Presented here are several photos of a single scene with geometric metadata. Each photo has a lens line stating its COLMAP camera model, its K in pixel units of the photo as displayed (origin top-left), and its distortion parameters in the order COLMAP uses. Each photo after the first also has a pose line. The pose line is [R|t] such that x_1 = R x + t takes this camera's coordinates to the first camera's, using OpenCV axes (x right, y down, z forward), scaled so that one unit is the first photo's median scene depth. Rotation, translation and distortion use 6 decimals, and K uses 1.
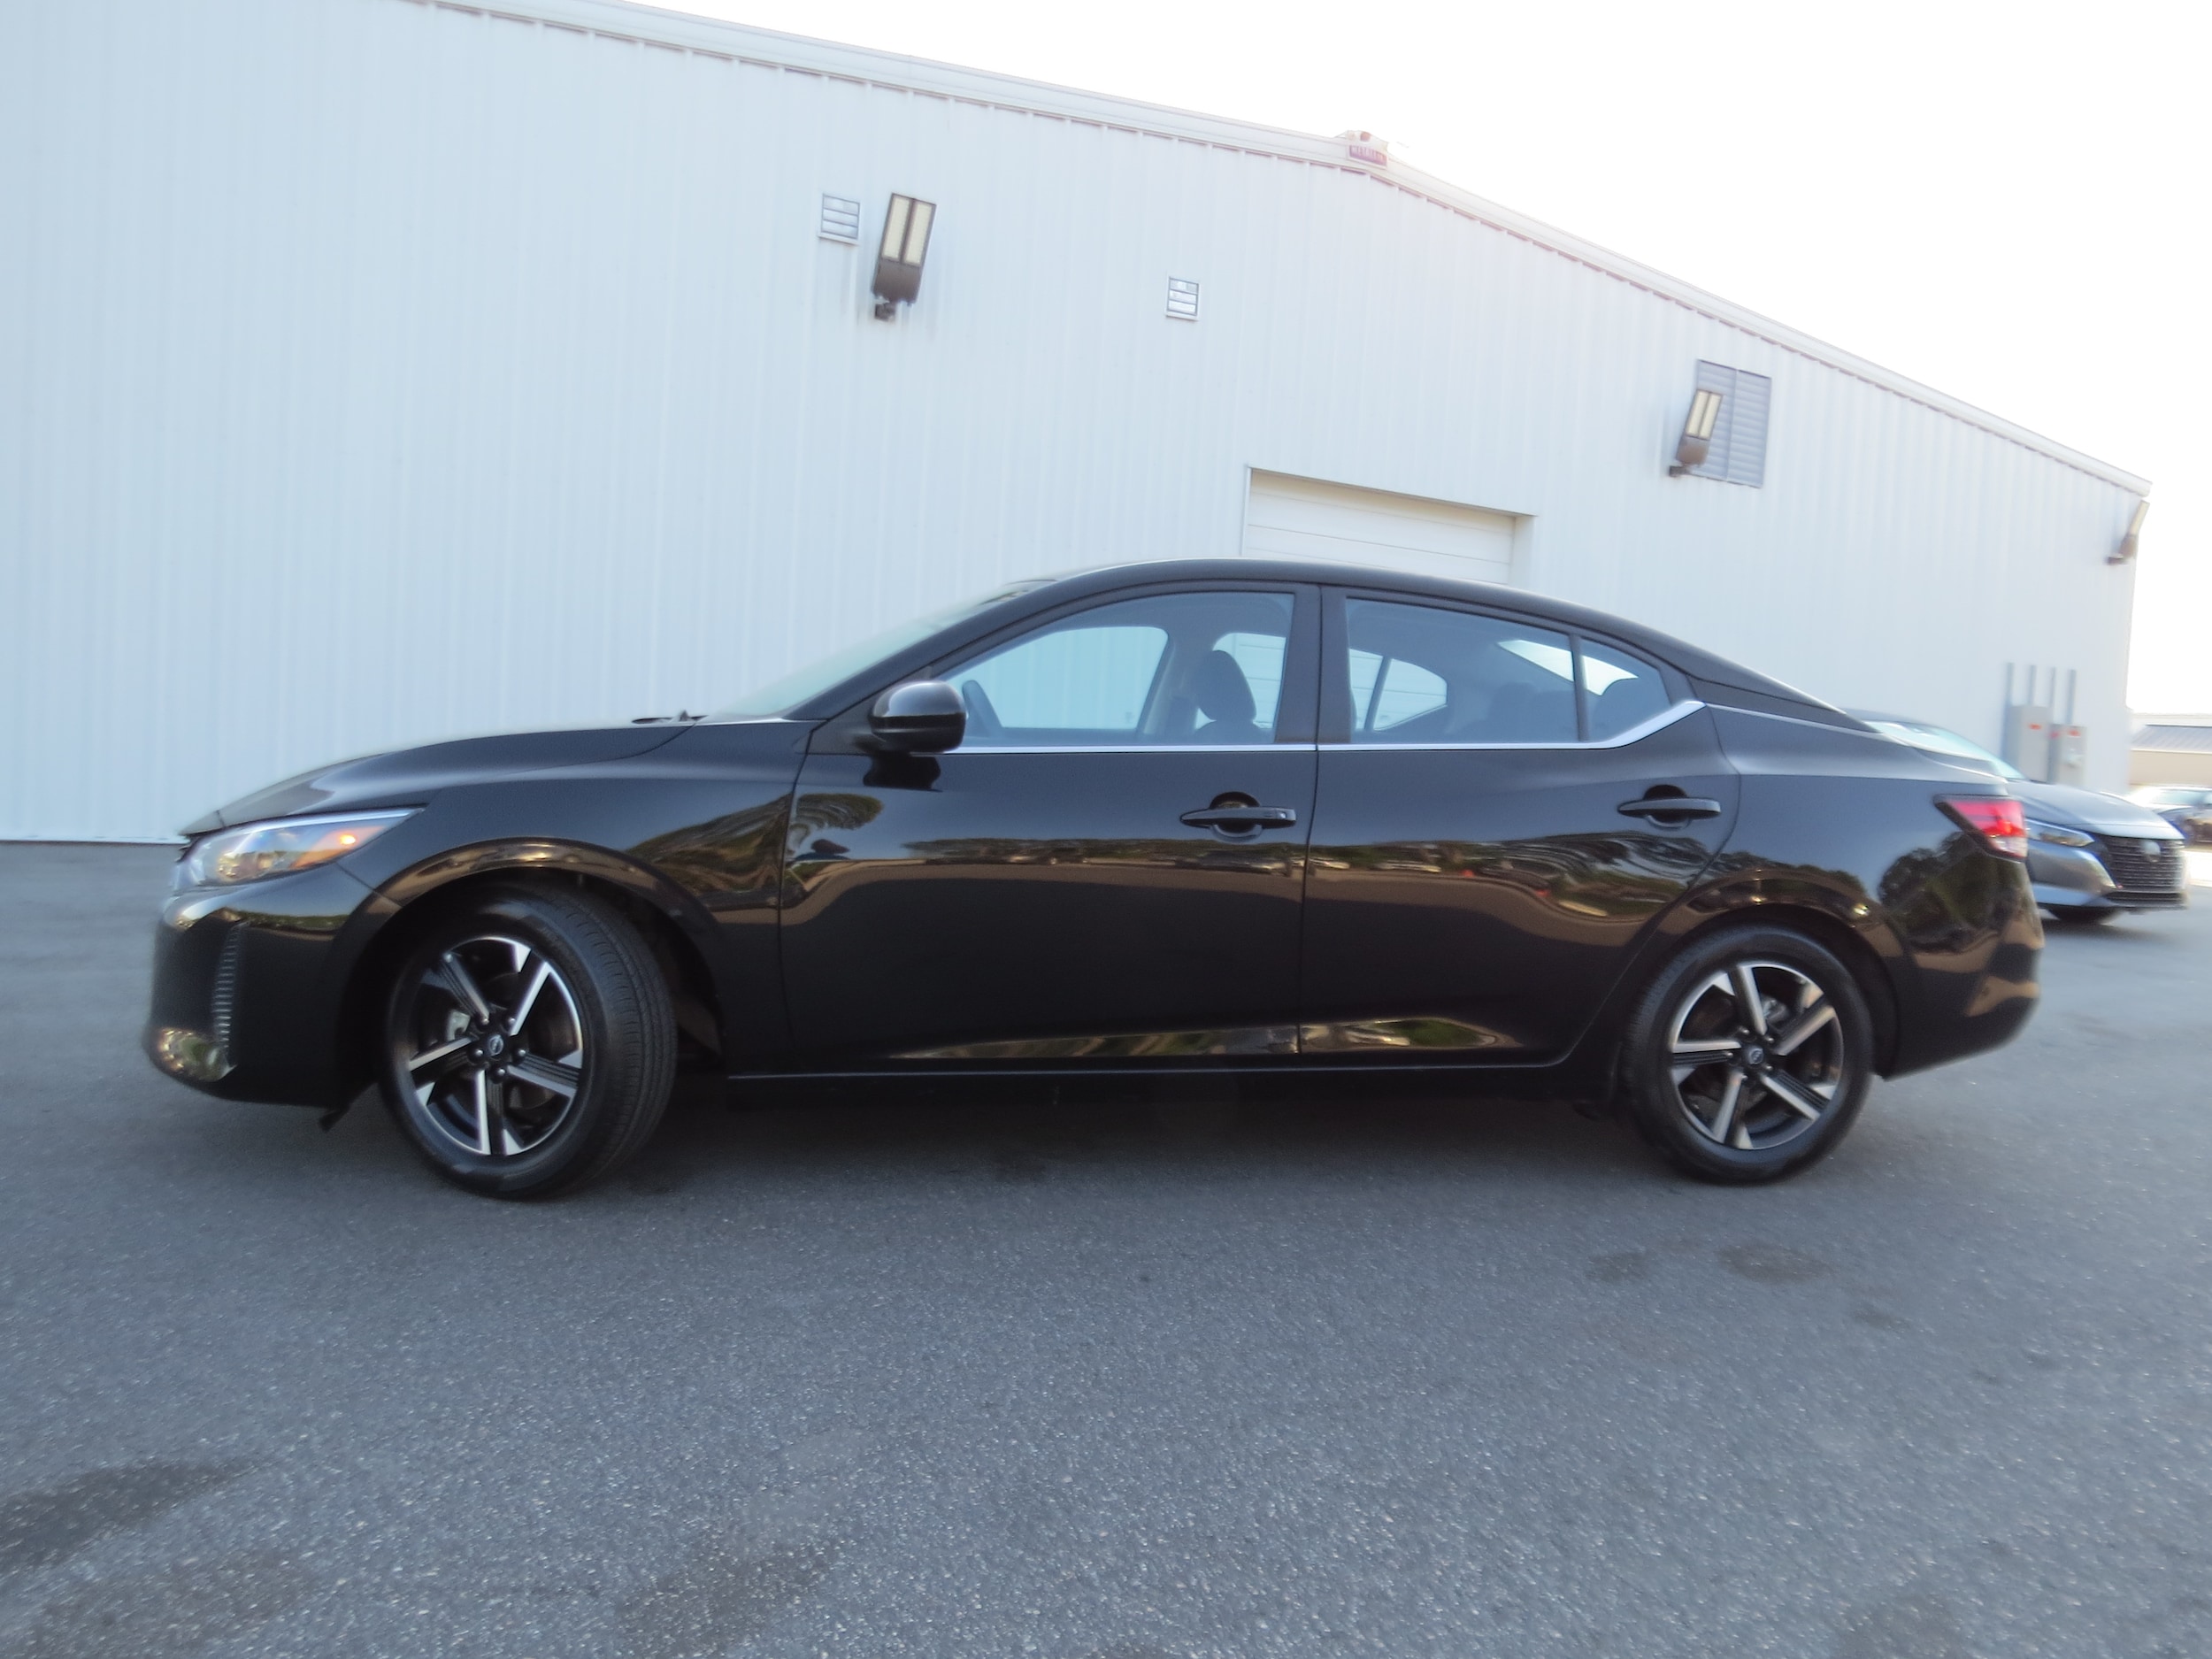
lens RADIAL K [[1600.8, 0, 1111.2], [0, 1600.8, 835.2], [0, 0, 1]] dist [-0.034420, 0.017471]
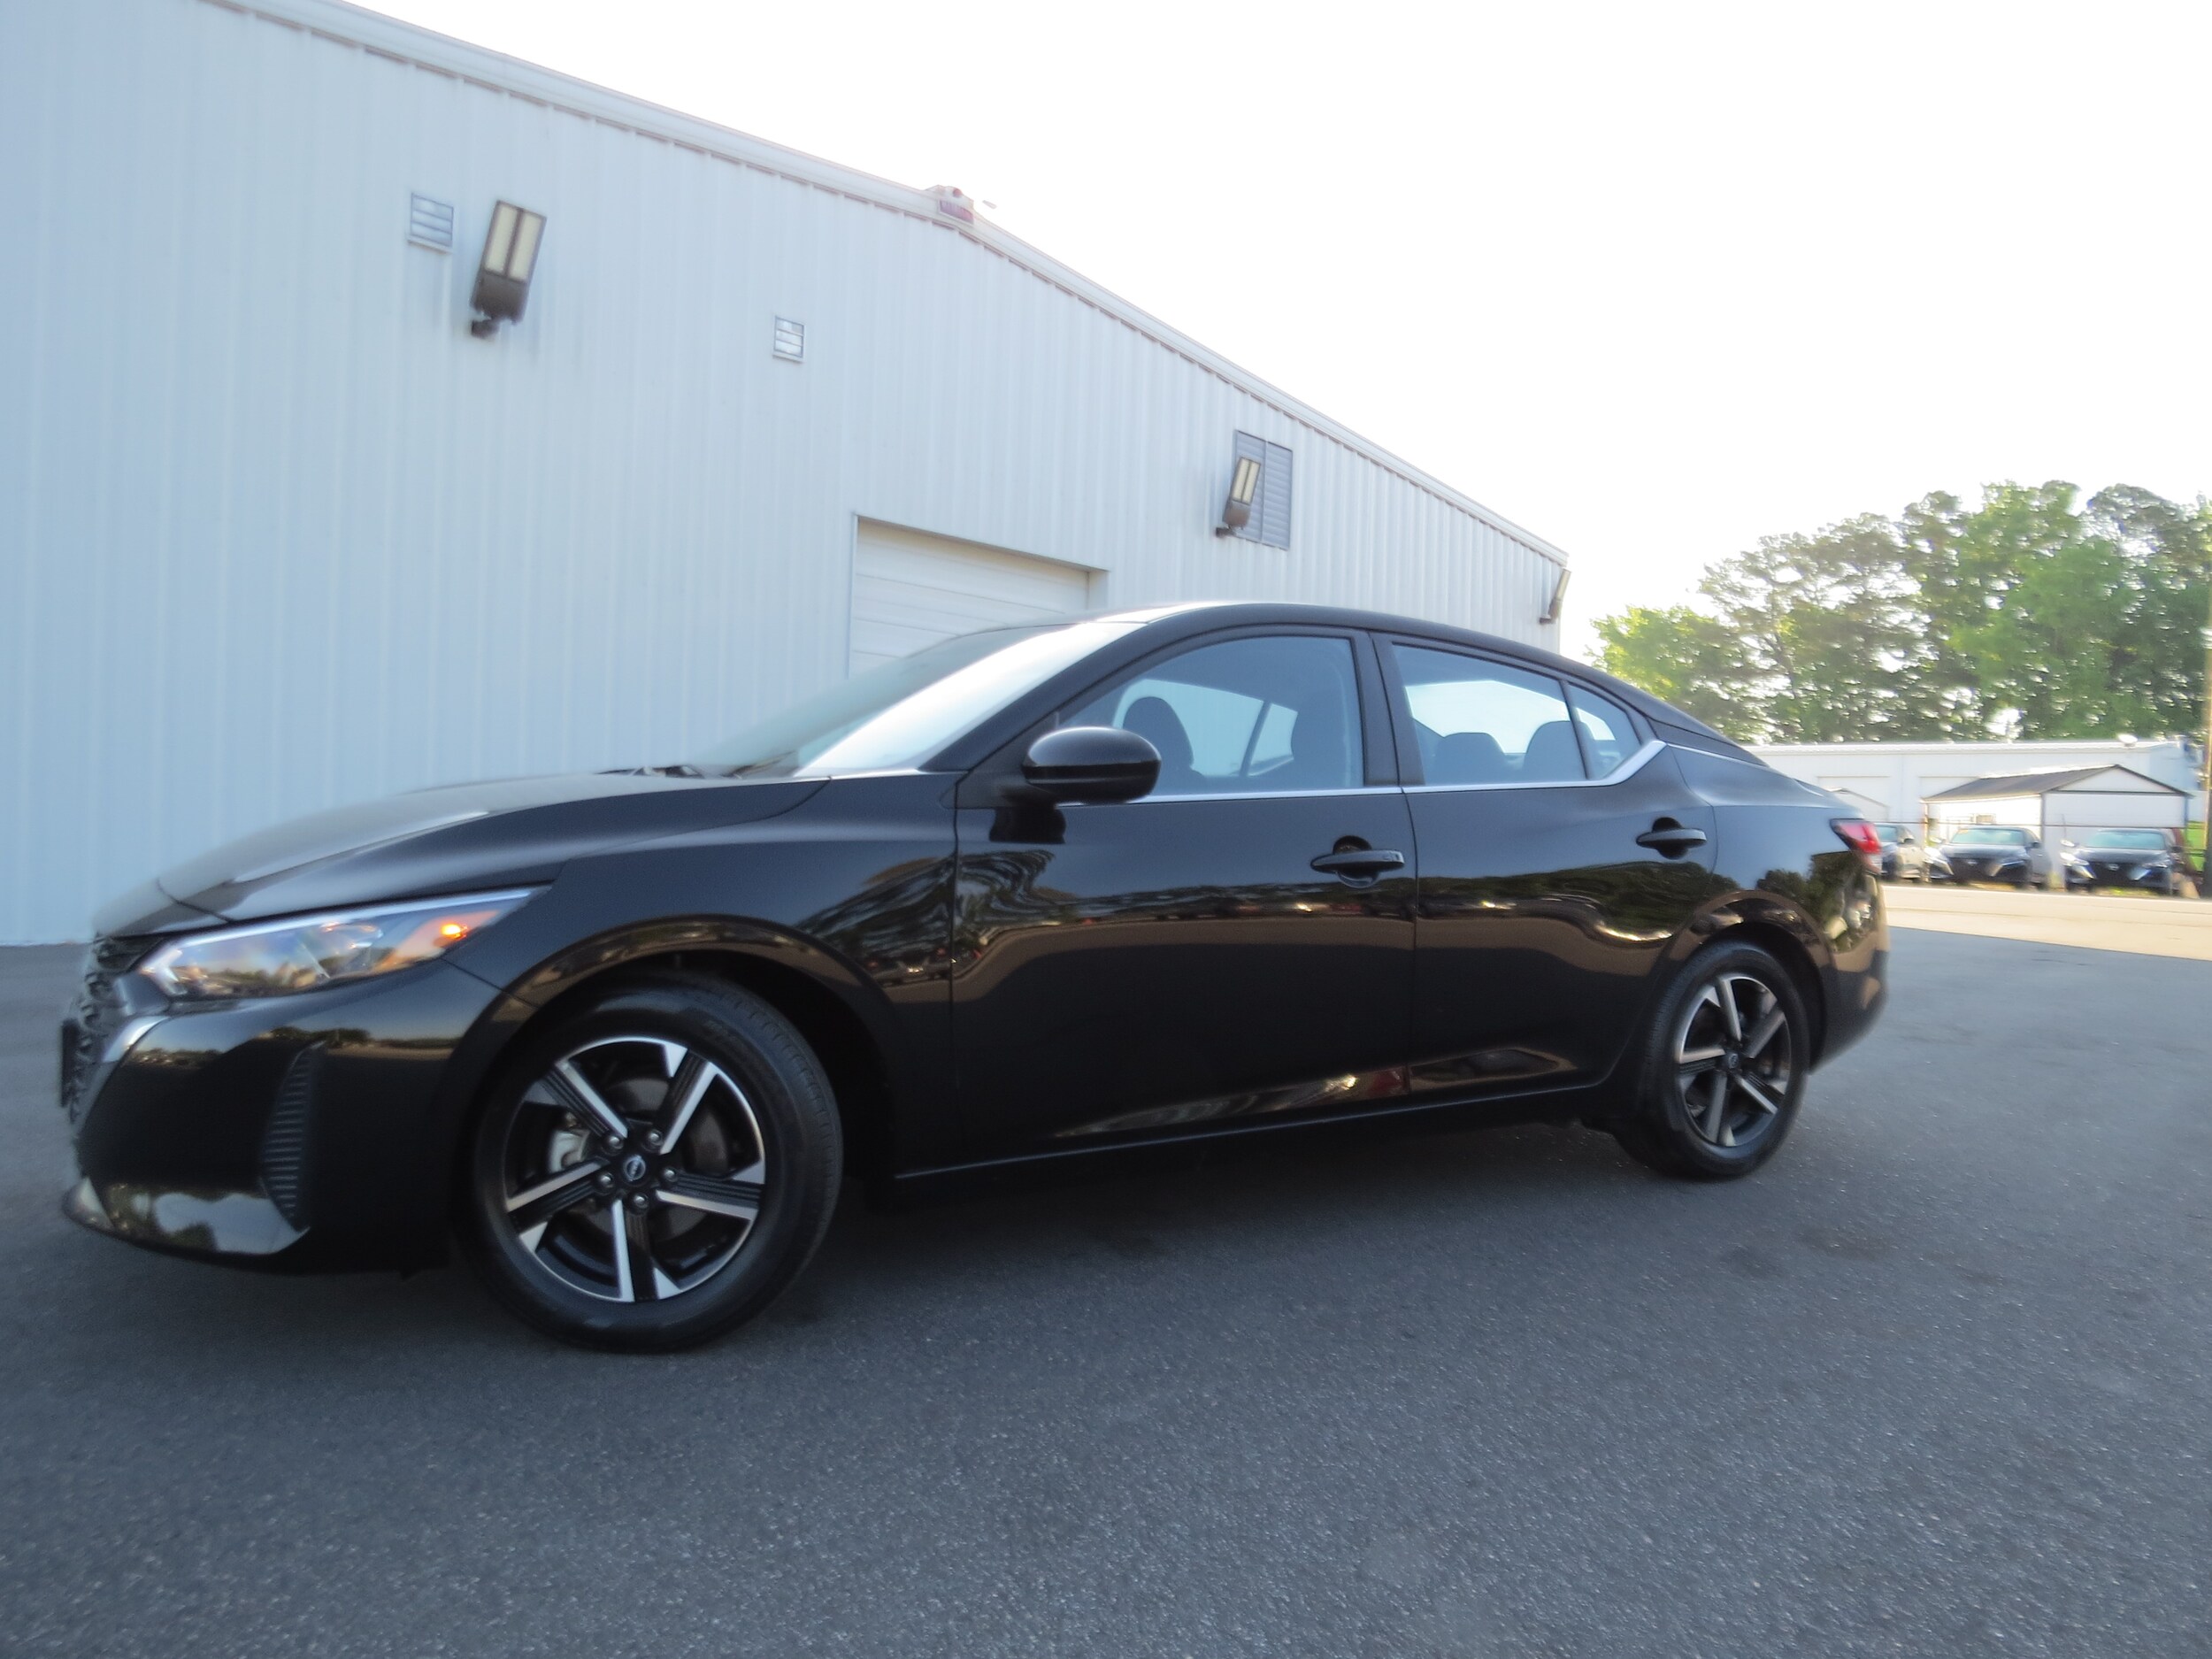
lens RADIAL K [[1600.8, 0, 1111.6], [0, 1600.8, 840.3], [0, 0, 1]] dist [-0.034420, 0.017471]
pose [[0.935589, -0.033180, 0.351528, -0.382583], [0.043528, 0.998819, -0.021574, -0.008597], [-0.350397, 0.035486, 0.935929, 0.112803]]
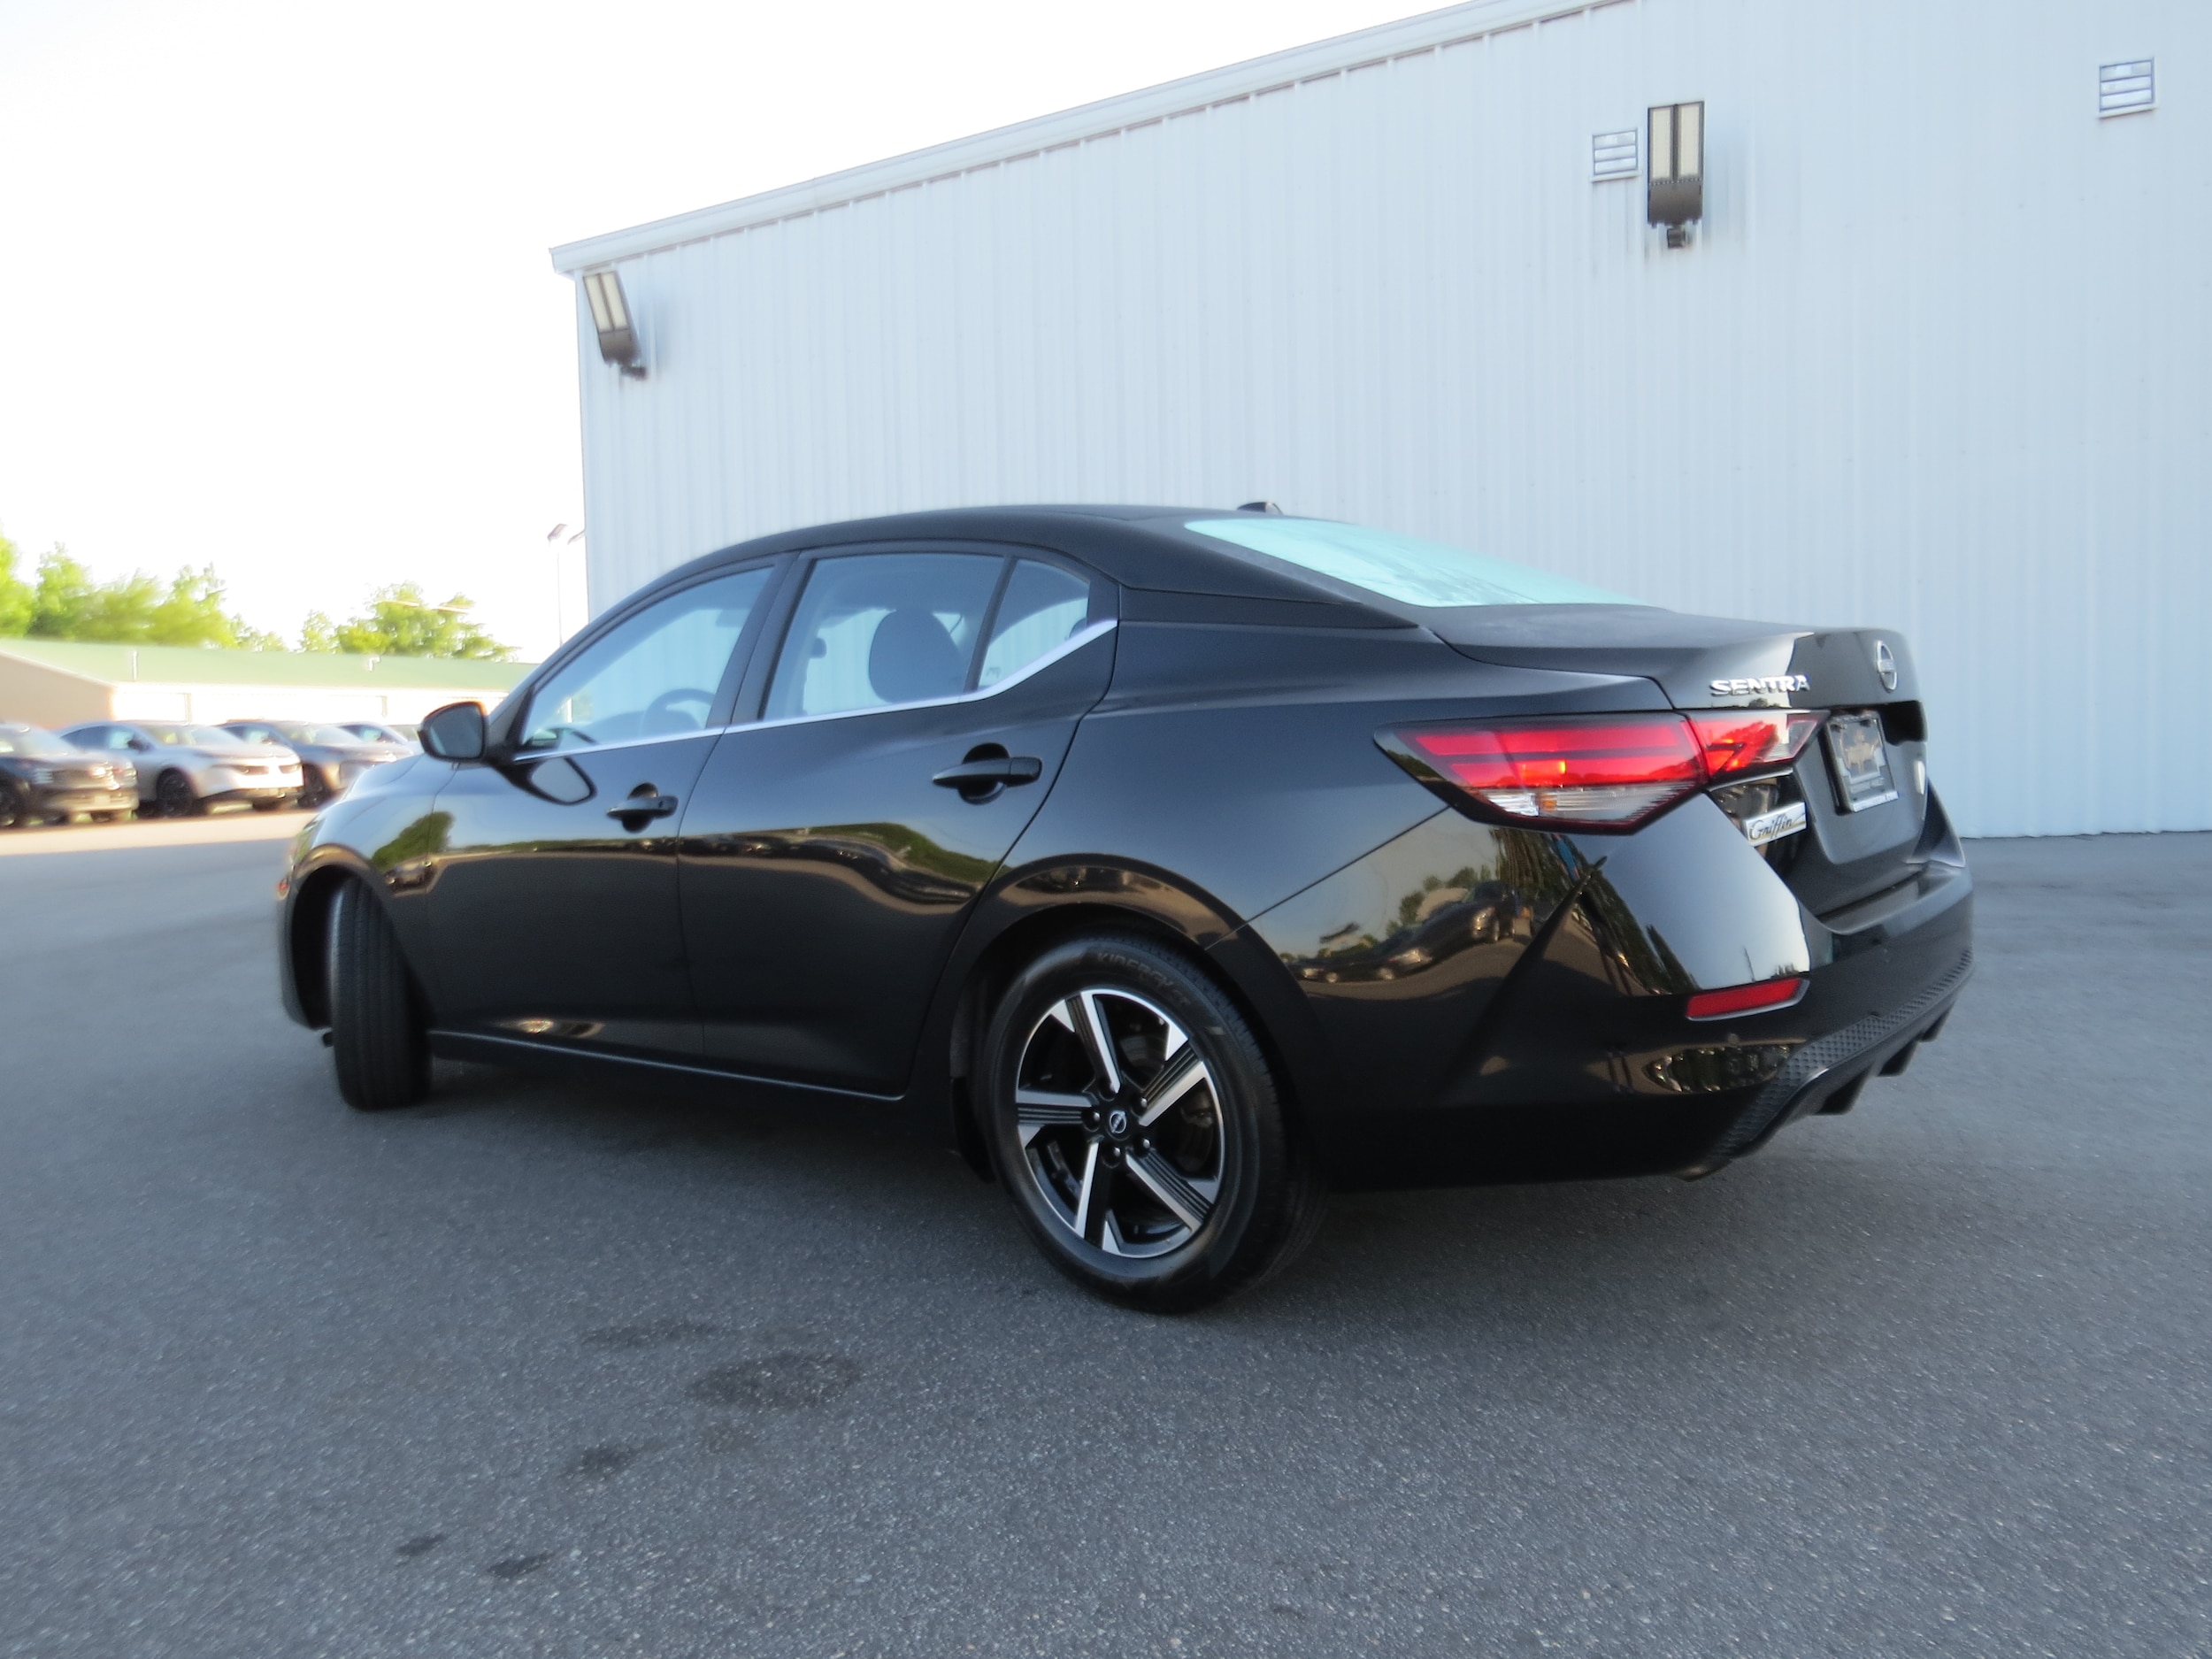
lens RADIAL K [[1600.8, 0, 1107.4], [0, 1600.8, 820.5], [0, 0, 1]] dist [-0.034420, 0.017471]
pose [[0.629511, -0.030404, -0.776397, 0.951626], [0.021116, 0.999534, -0.022021, 0.022341], [0.776705, -0.002531, 0.629860, 0.559510]]
